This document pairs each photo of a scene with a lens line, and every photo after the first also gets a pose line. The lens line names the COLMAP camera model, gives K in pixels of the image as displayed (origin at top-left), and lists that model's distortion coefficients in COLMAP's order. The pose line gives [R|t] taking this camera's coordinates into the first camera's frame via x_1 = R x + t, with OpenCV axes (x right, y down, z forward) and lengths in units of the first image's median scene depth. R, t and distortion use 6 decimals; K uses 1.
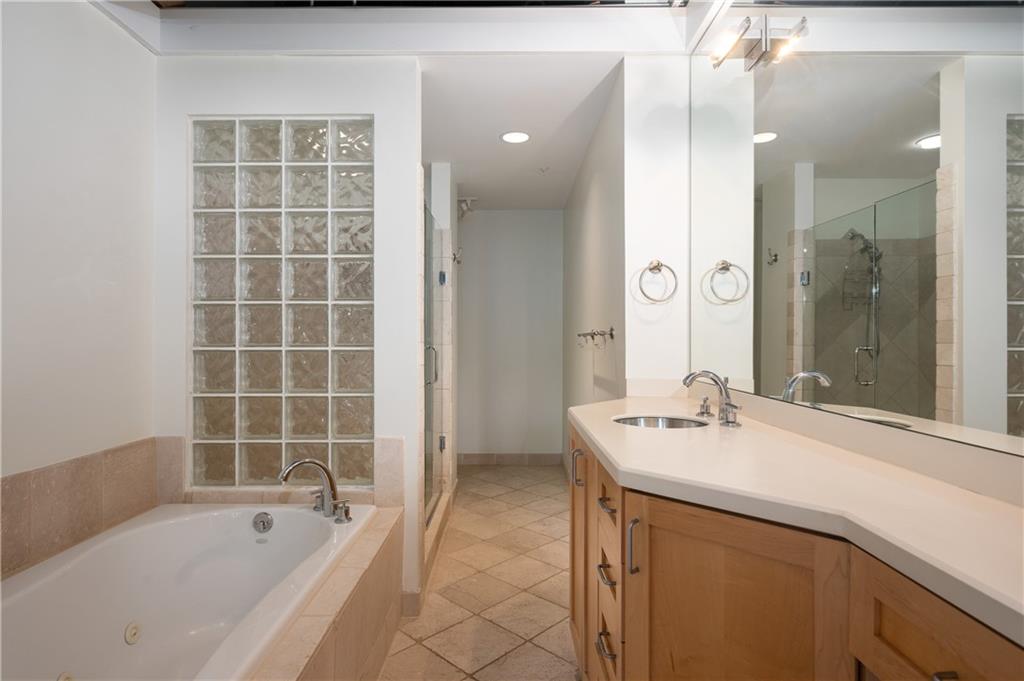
lens RADIAL K [[555.3, 0, 508.2], [0, 555.3, 335.6], [0, 0, 1]] dist [-0.003494, 0.000887]
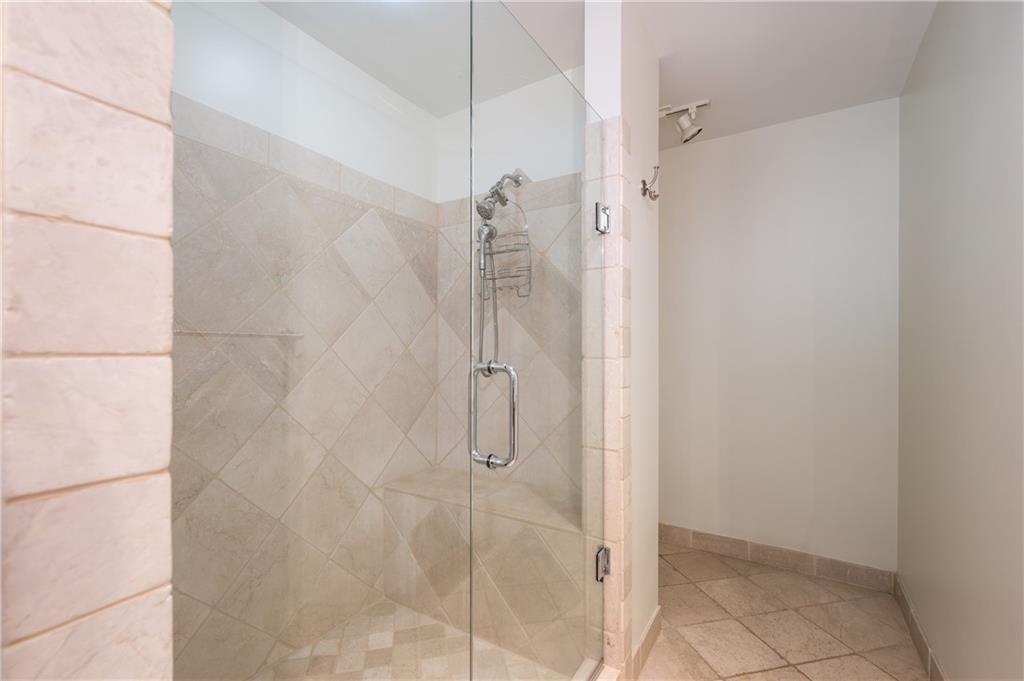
lens RADIAL K [[449.3, 0, 514.0], [0, 449.3, 342.9], [0, 0, 1]] dist [0.001772, -0.001231]
pose [[0.849819, -0.001073, -0.527073, 0.009412], [-0.001610, 0.999988, -0.004633, 0.002273], [0.527072, 0.004785, 0.849807, 0.269796]]
